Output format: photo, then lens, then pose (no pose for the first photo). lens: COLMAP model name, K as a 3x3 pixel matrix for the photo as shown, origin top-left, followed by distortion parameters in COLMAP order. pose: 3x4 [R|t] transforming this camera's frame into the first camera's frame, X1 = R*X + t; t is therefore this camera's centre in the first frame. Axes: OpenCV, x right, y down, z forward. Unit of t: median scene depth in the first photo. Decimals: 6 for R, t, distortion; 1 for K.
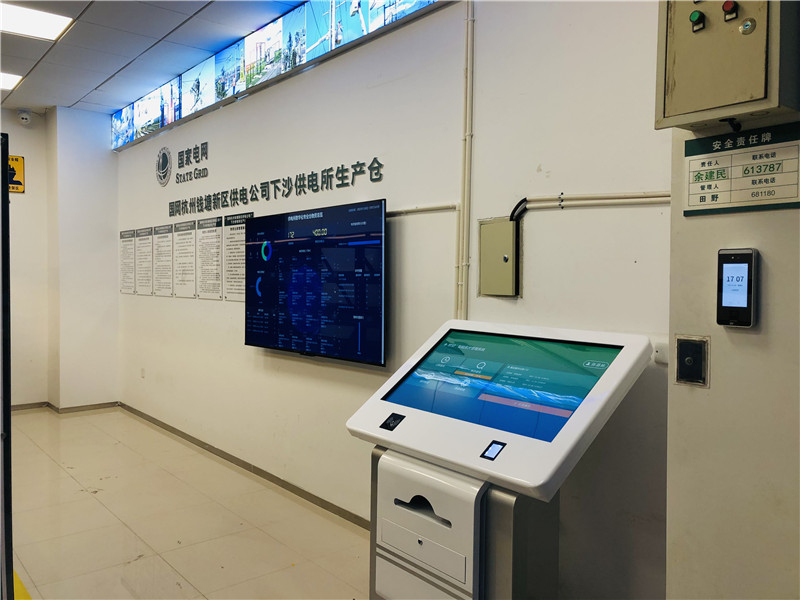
lens RADIAL K [[648.8, 0, 394.9], [0, 648.8, 292.1], [0, 0, 1]] dist [0.090850, -0.157704]
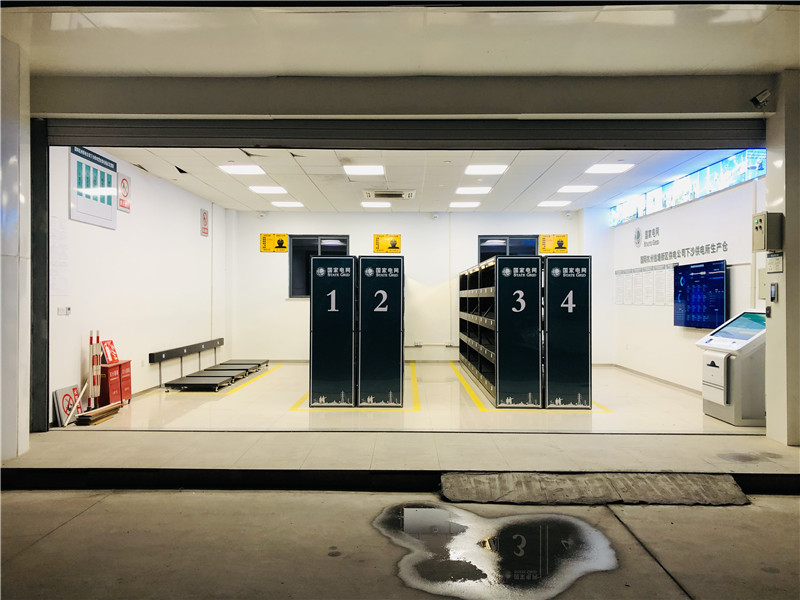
lens RADIAL K [[648.8, 0, 394.9], [0, 648.8, 292.1], [0, 0, 1]] dist [0.090850, -0.157704]
pose [[0.755703, -0.012213, -0.654801, 0.566595], [-0.011740, 0.999413, -0.032189, 0.059581], [0.654809, 0.032013, 0.755116, -1.416770]]
